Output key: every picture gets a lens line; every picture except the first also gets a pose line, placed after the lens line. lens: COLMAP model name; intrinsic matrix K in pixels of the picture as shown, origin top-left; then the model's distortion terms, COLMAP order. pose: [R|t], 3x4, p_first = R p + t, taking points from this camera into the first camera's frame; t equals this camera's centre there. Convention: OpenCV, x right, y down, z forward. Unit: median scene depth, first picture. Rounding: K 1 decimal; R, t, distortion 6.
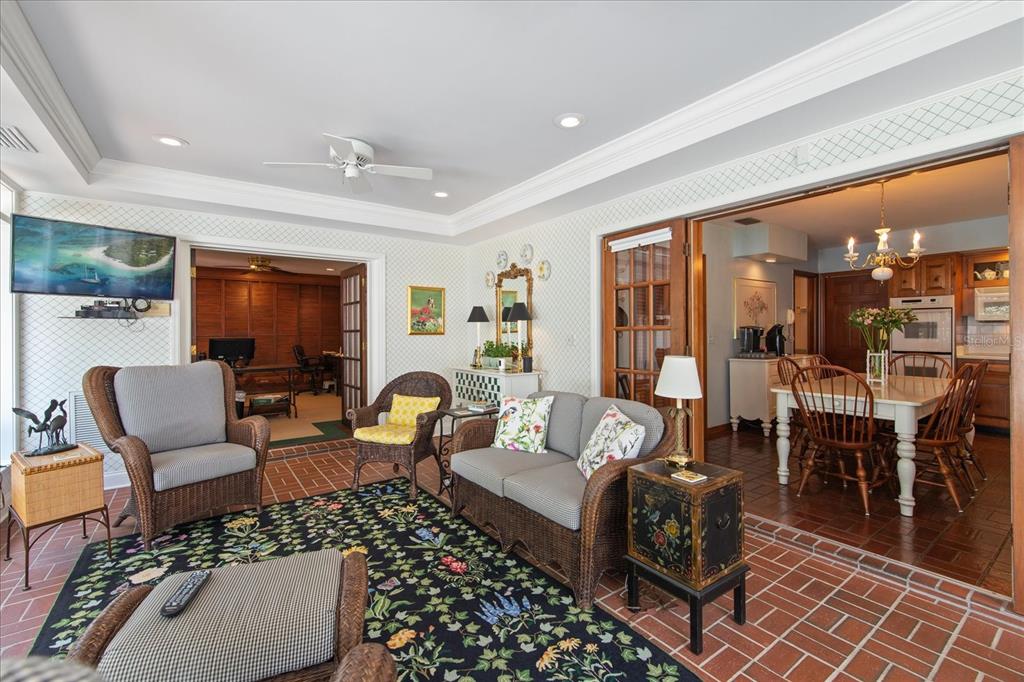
lens RADIAL K [[444.6, 0, 513.6], [0, 444.6, 336.0], [0, 0, 1]] dist [-0.000148, 0.000135]
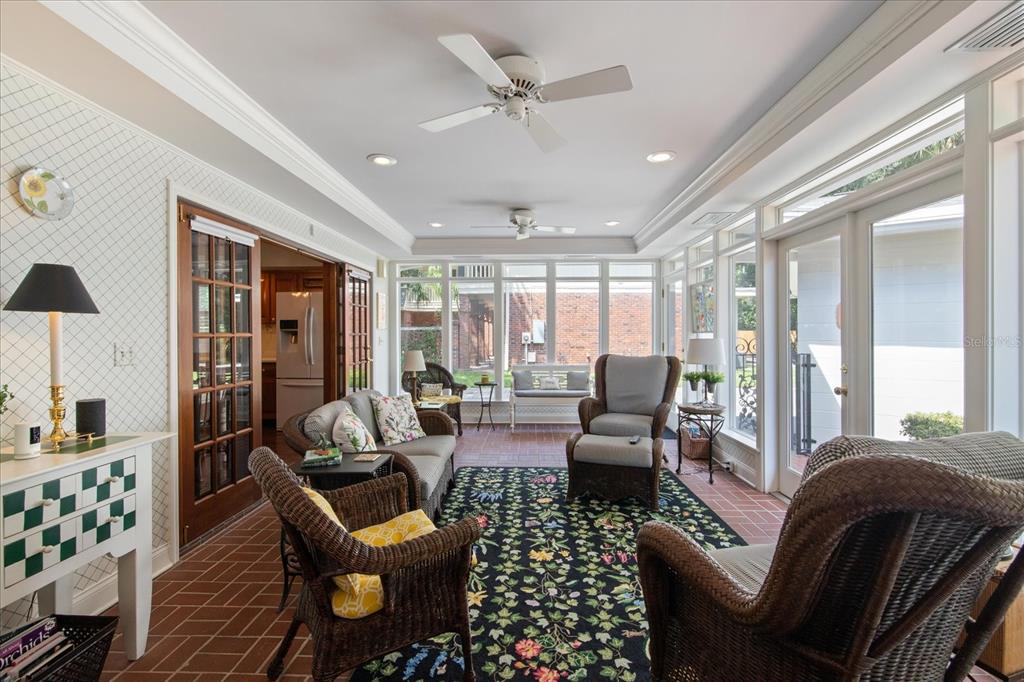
lens RADIAL K [[444.6, 0, 513.5], [0, 444.6, 337.0], [0, 0, 1]] dist [-0.000148, 0.000135]
pose [[-0.795894, 0.002789, 0.605430, -0.867515], [0.009548, 0.999923, 0.007946, -0.019381], [-0.605361, 0.012105, -0.795859, 1.729041]]
